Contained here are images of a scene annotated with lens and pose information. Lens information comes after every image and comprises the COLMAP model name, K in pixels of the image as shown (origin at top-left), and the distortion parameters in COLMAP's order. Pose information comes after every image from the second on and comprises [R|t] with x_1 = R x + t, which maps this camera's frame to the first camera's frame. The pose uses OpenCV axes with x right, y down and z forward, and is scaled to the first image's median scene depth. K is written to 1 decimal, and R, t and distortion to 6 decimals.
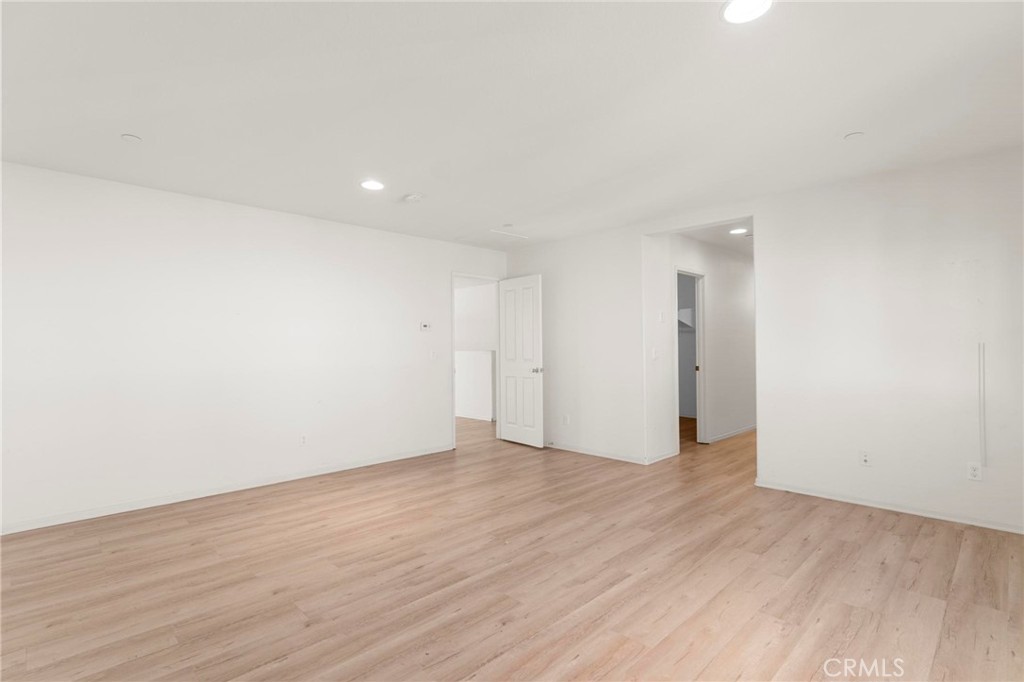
lens RADIAL K [[492.9, 0, 508.5], [0, 492.9, 339.4], [0, 0, 1]] dist [0.001181, 0.001085]
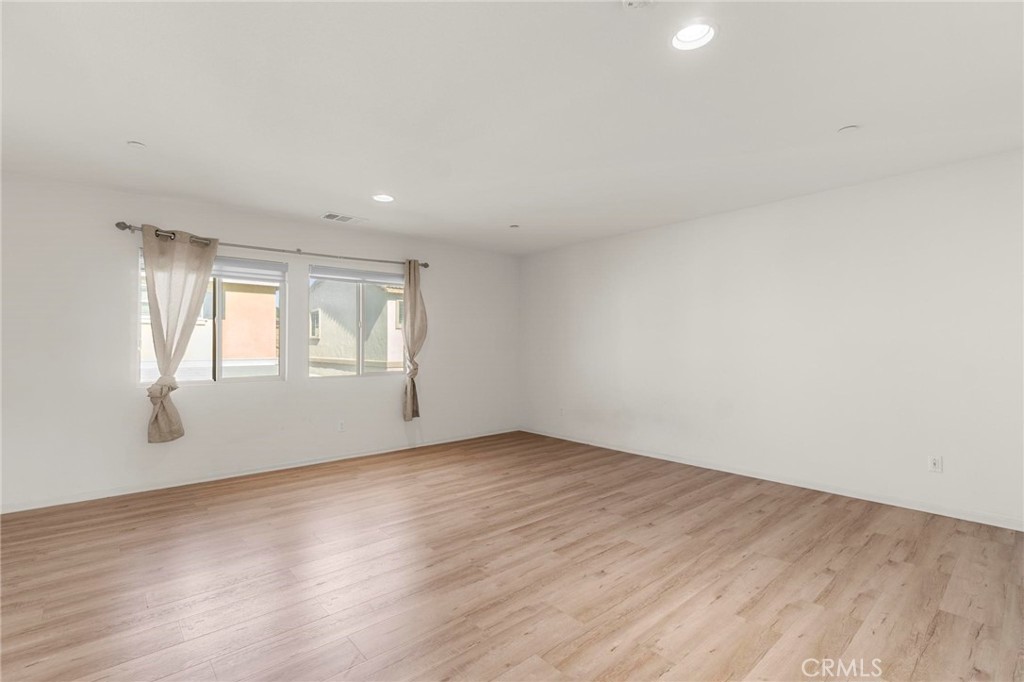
lens RADIAL K [[492.9, 0, 508.5], [0, 492.9, 339.4], [0, 0, 1]] dist [0.001181, 0.001085]
pose [[-0.998190, 0.008650, 0.059518, -0.147378], [0.007100, 0.999631, -0.026206, 0.033139], [-0.059723, -0.025736, -0.997883, 2.139935]]
